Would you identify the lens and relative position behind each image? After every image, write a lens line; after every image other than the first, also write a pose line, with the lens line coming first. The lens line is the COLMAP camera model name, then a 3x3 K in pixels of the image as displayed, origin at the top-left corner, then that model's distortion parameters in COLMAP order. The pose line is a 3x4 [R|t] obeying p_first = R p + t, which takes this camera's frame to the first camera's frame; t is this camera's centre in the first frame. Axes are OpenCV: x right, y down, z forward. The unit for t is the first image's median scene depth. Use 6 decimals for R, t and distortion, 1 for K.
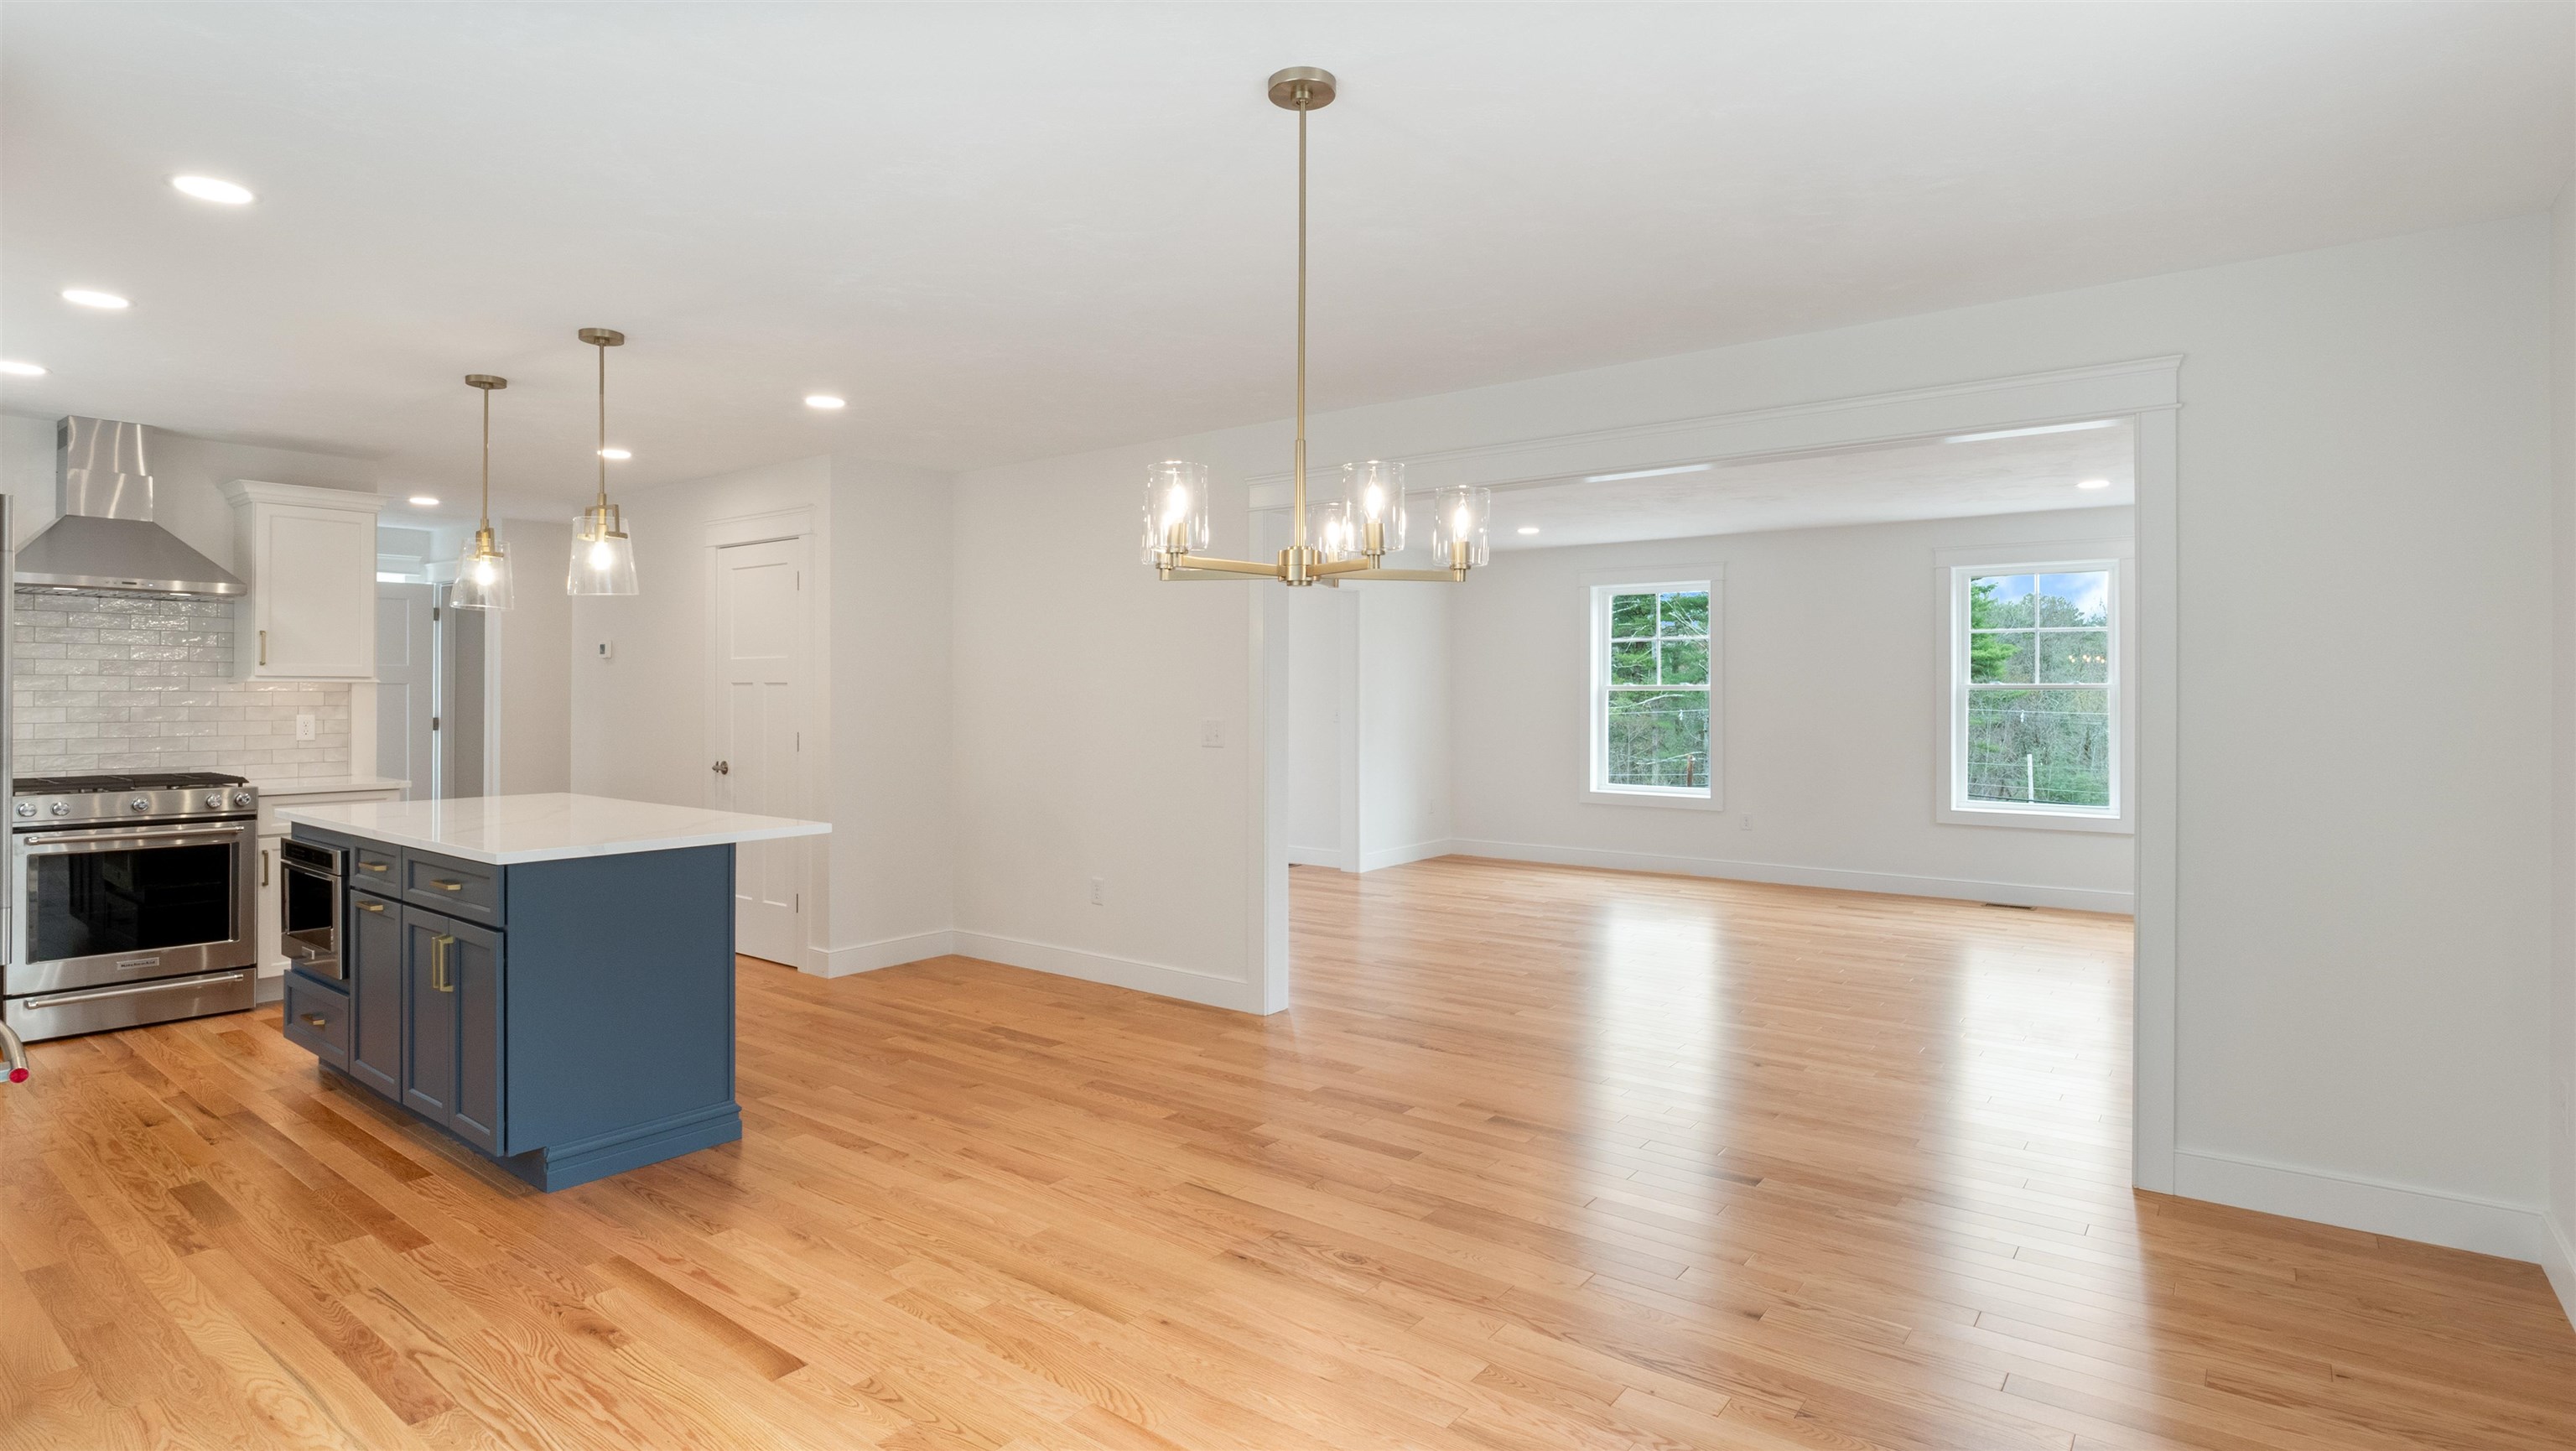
lens RADIAL K [[1273.3, 0, 1244.4], [0, 1273.3, 690.9], [0, 0, 1]] dist [-0.005117, -0.006999]
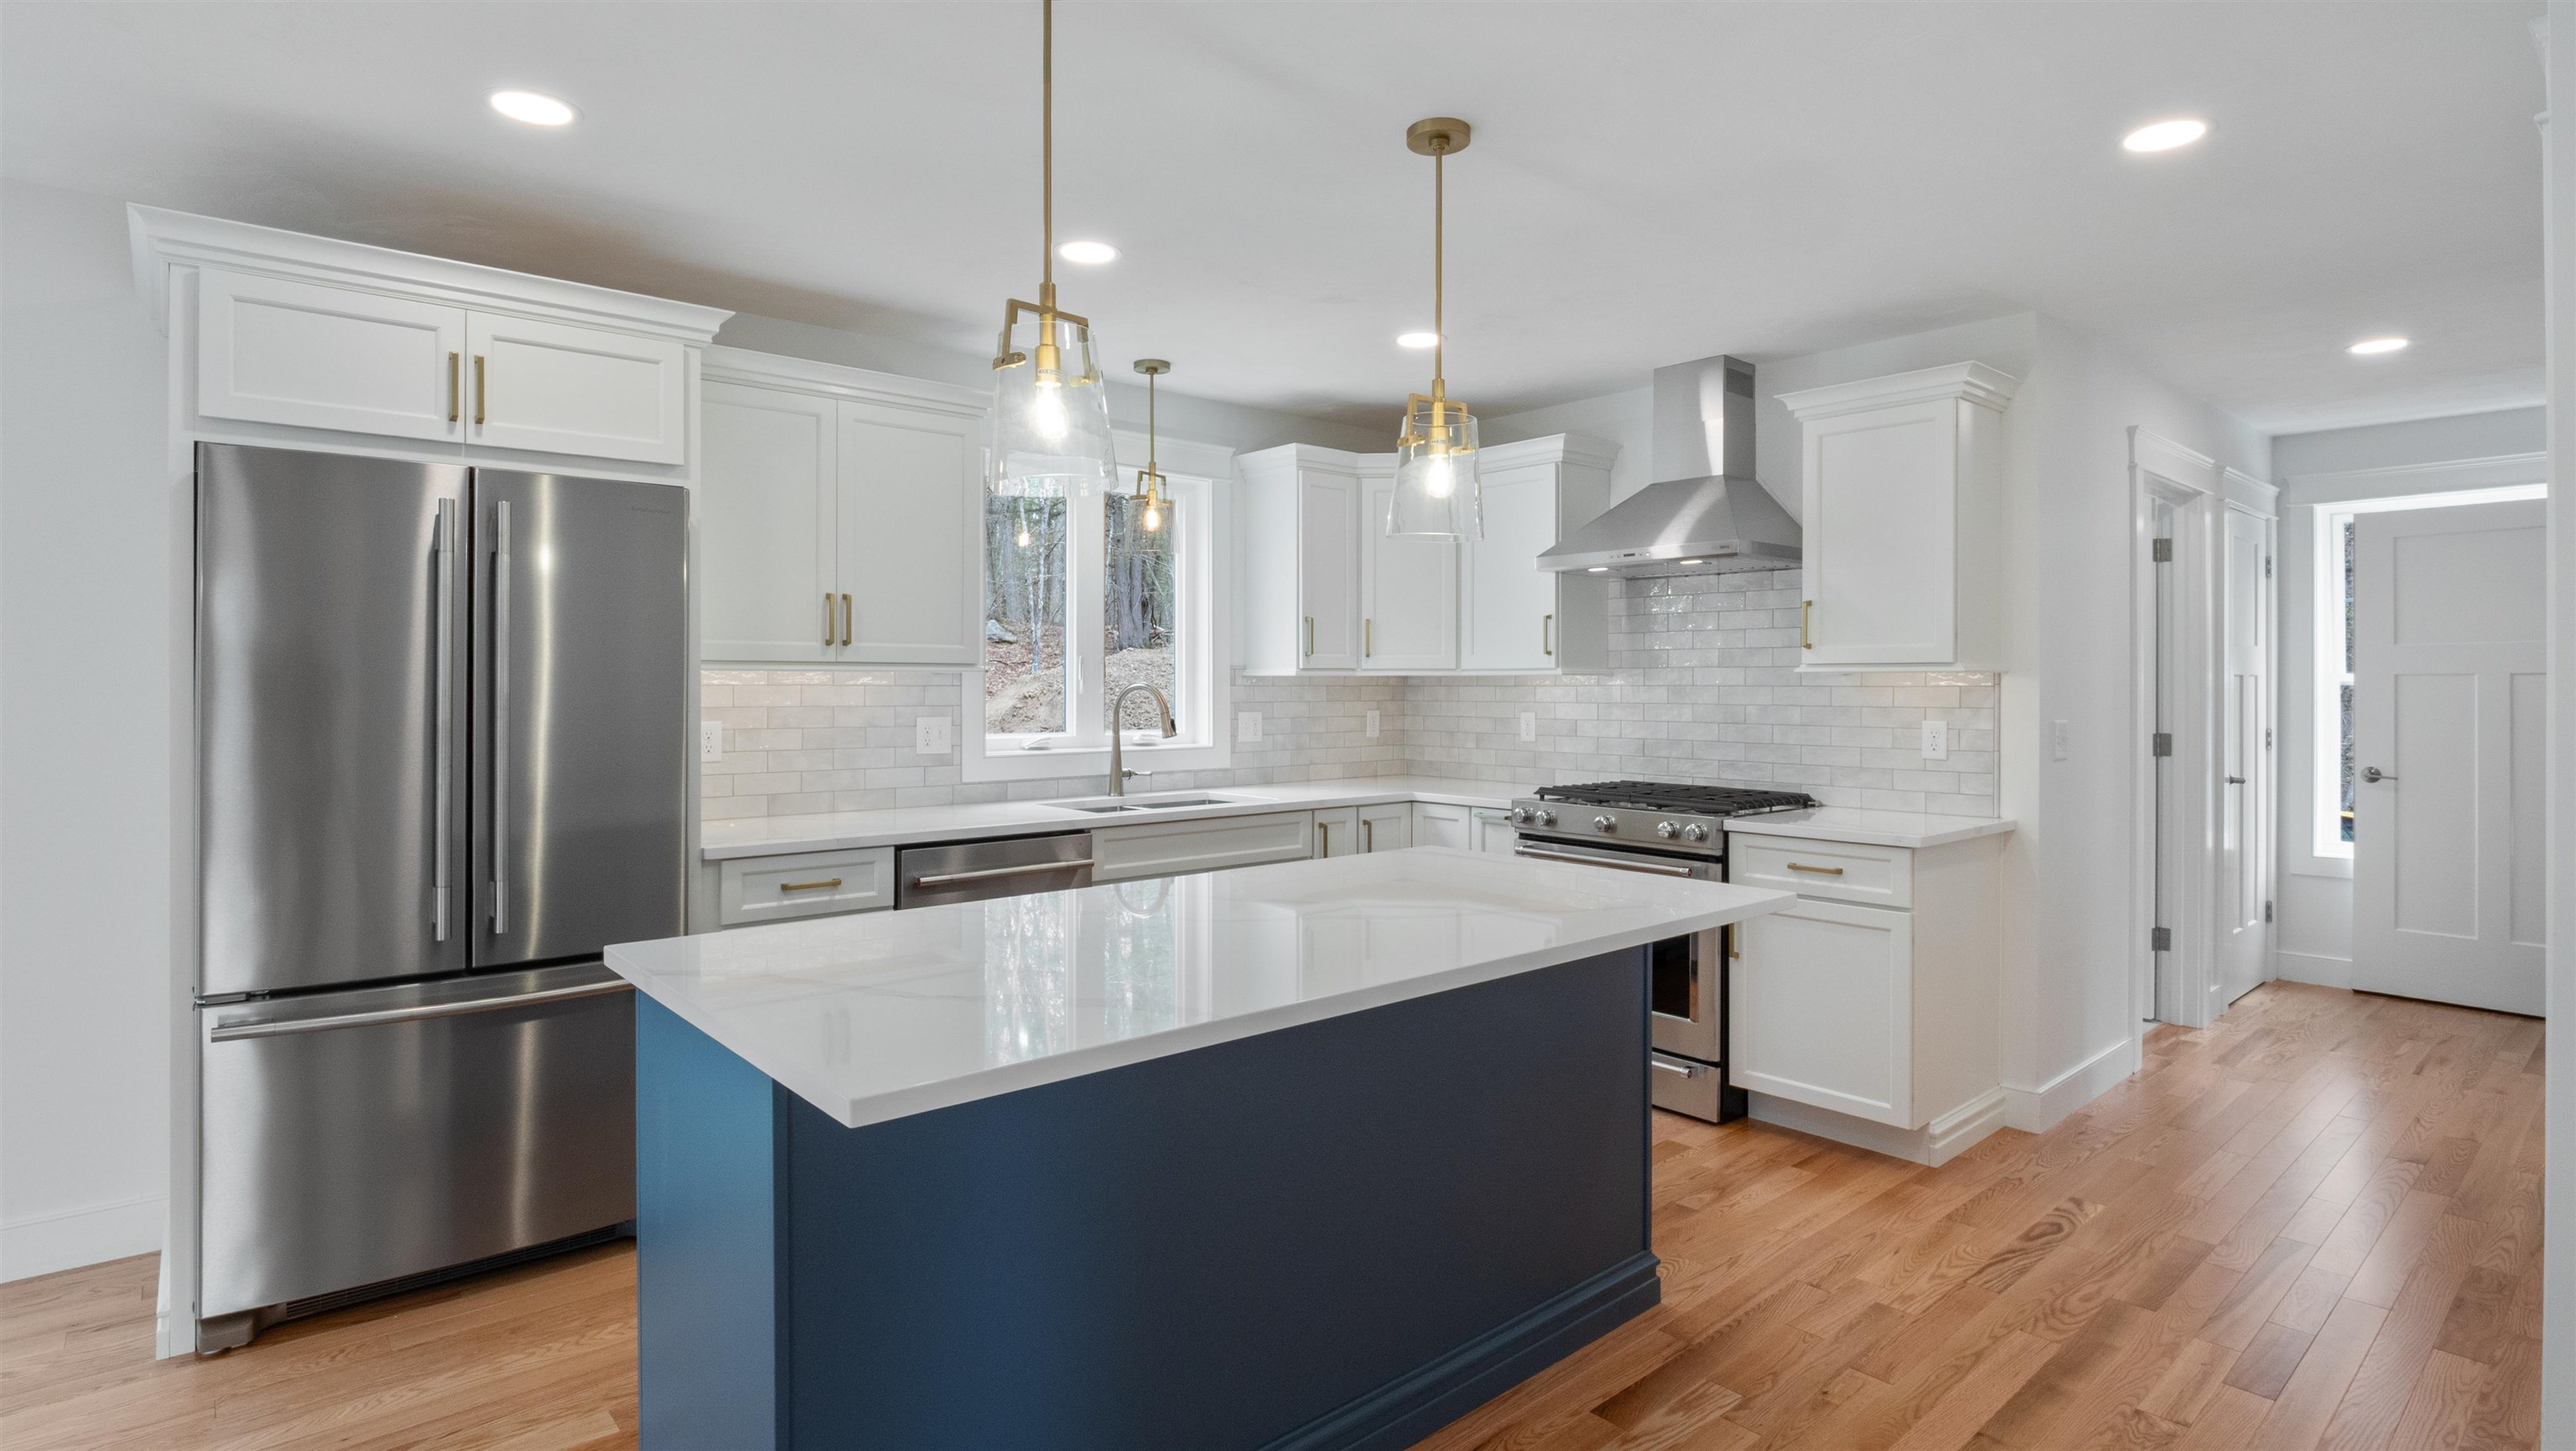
lens RADIAL K [[1273.3, 0, 1292.0], [0, 1273.3, 700.5], [0, 0, 1]] dist [-0.005117, -0.006999]
pose [[-0.173212, 0.010690, -0.984827, -0.031521], [0.000266, 0.999942, 0.010807, 0.001174], [0.984885, 0.001610, -0.173205, 1.227872]]
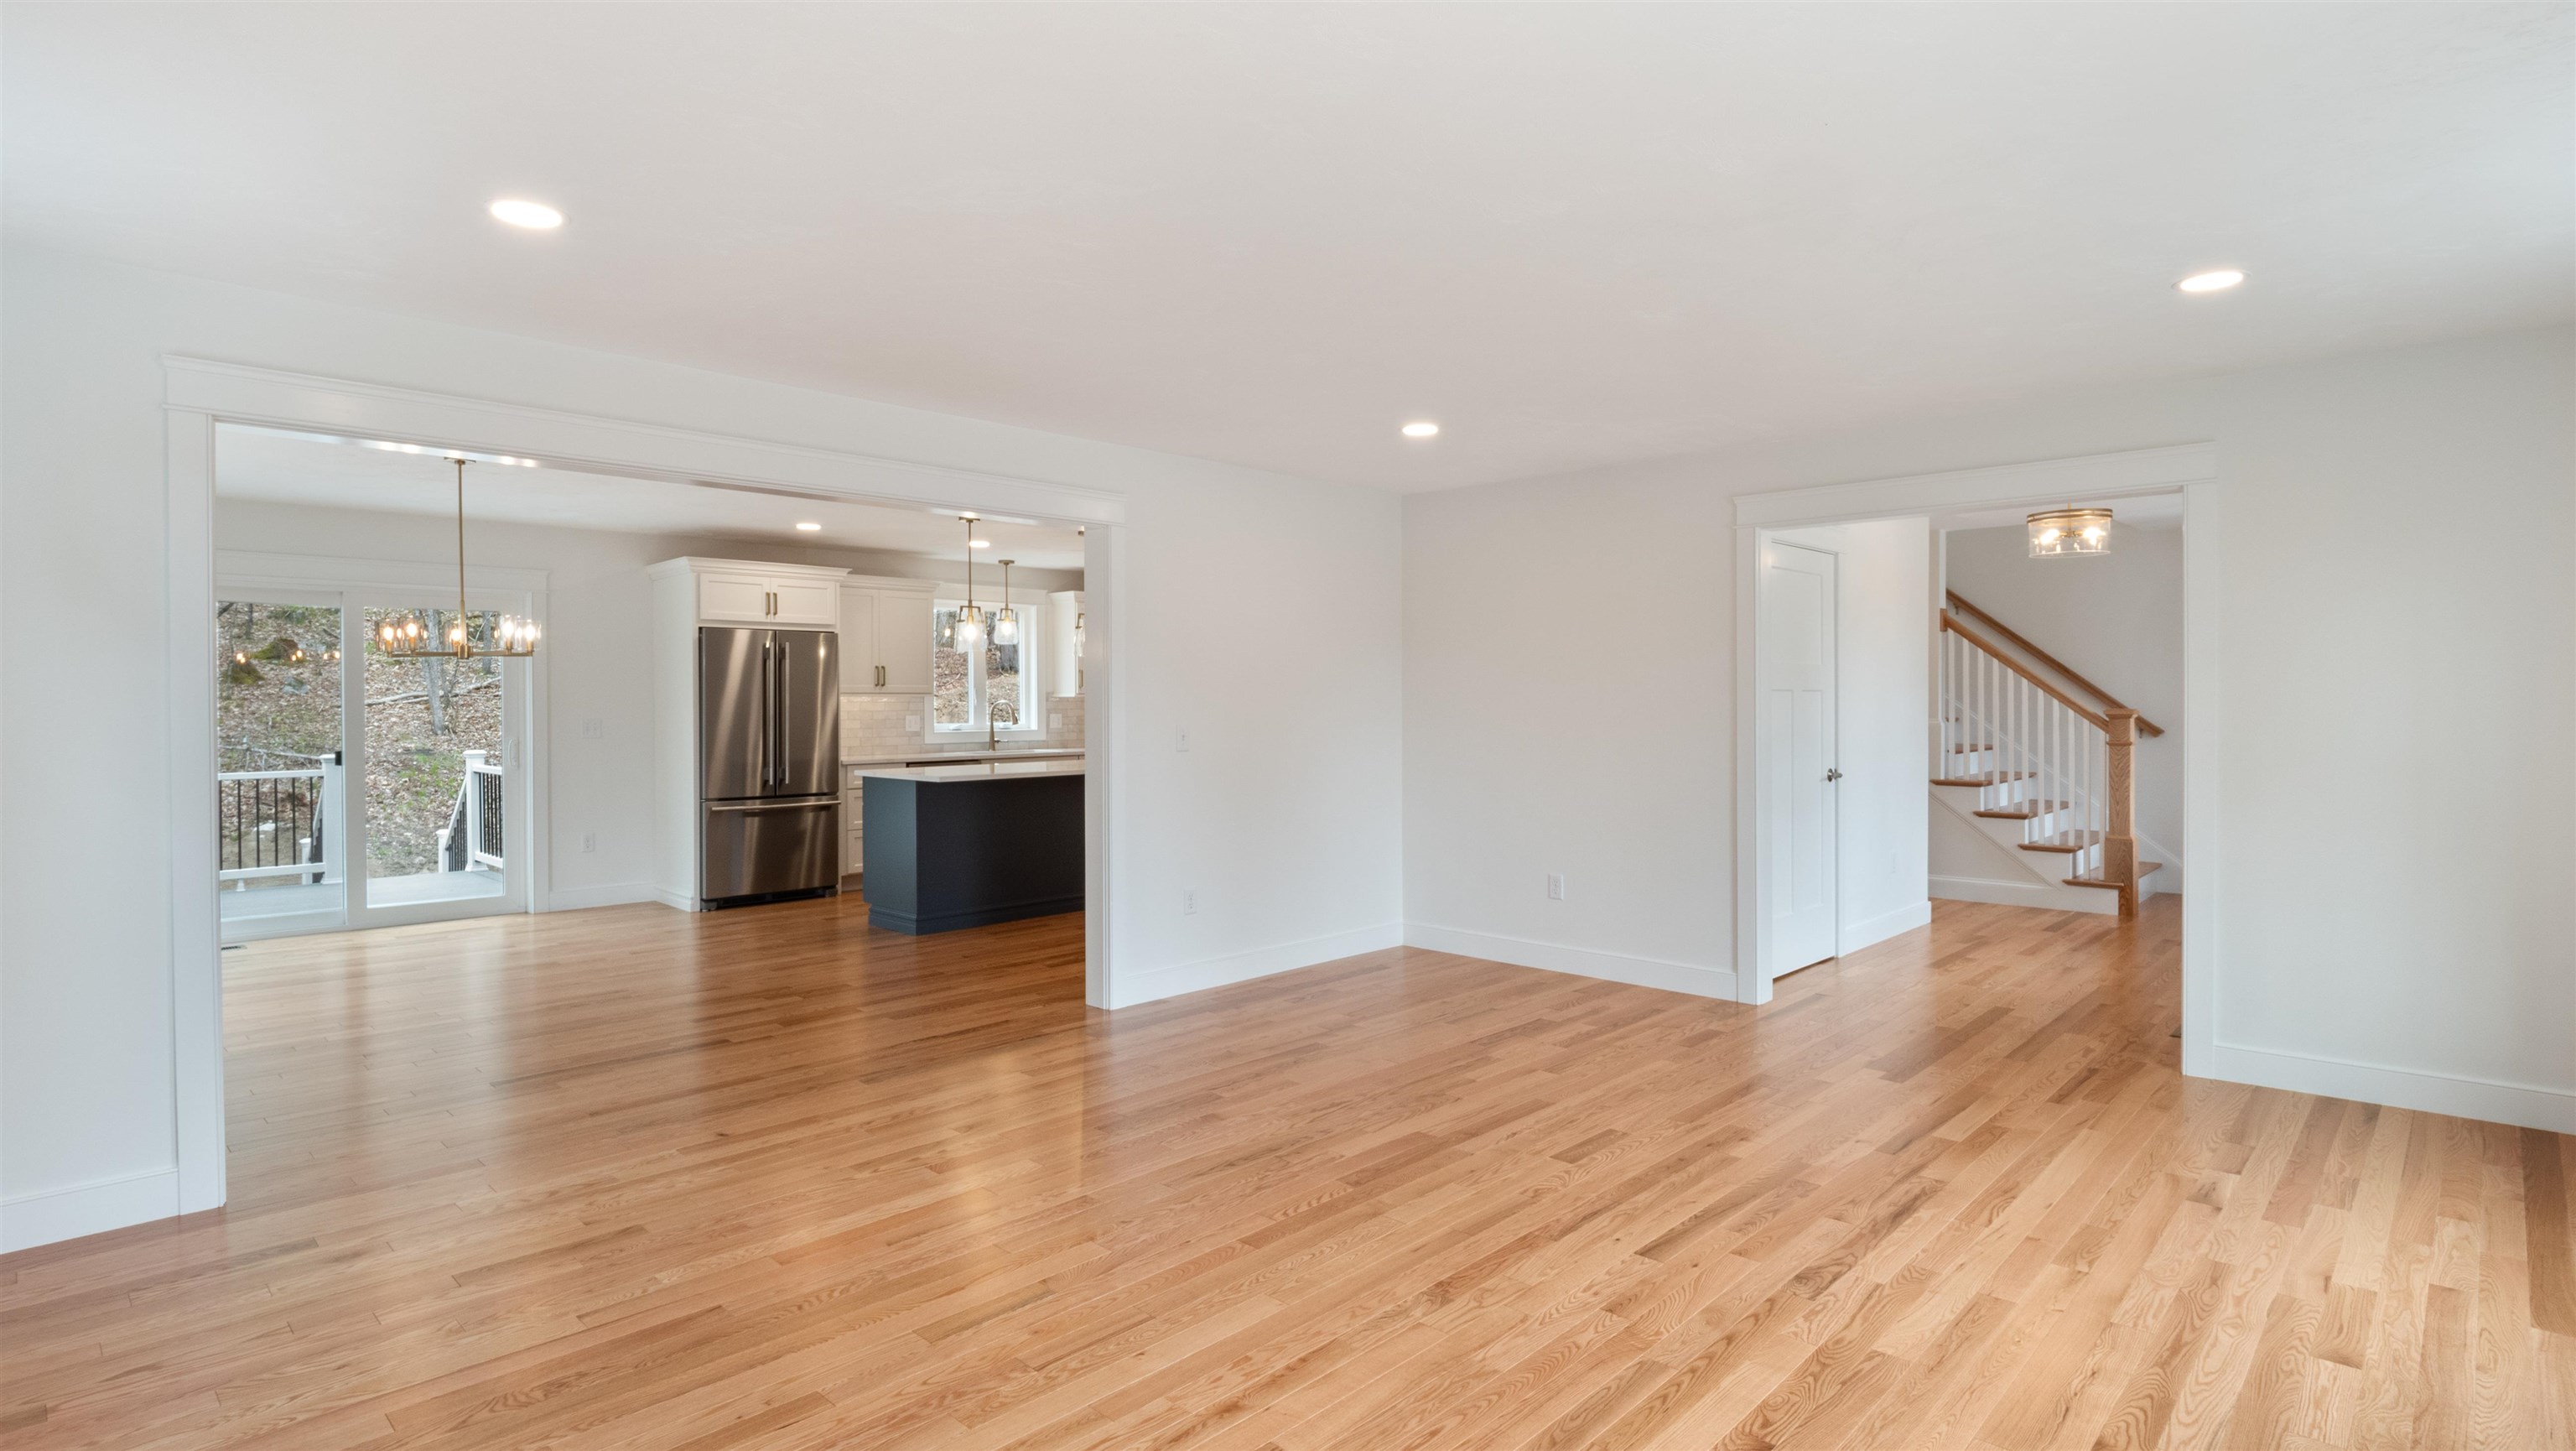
lens RADIAL K [[1273.3, 0, 1283.5], [0, 1273.3, 715.0], [0, 0, 1]] dist [-0.005117, -0.006999]
pose [[-0.092257, 0.010878, -0.995676, 1.442994], [0.004049, 0.999936, 0.010549, 0.002169], [0.995727, -0.003058, -0.092295, 1.721156]]
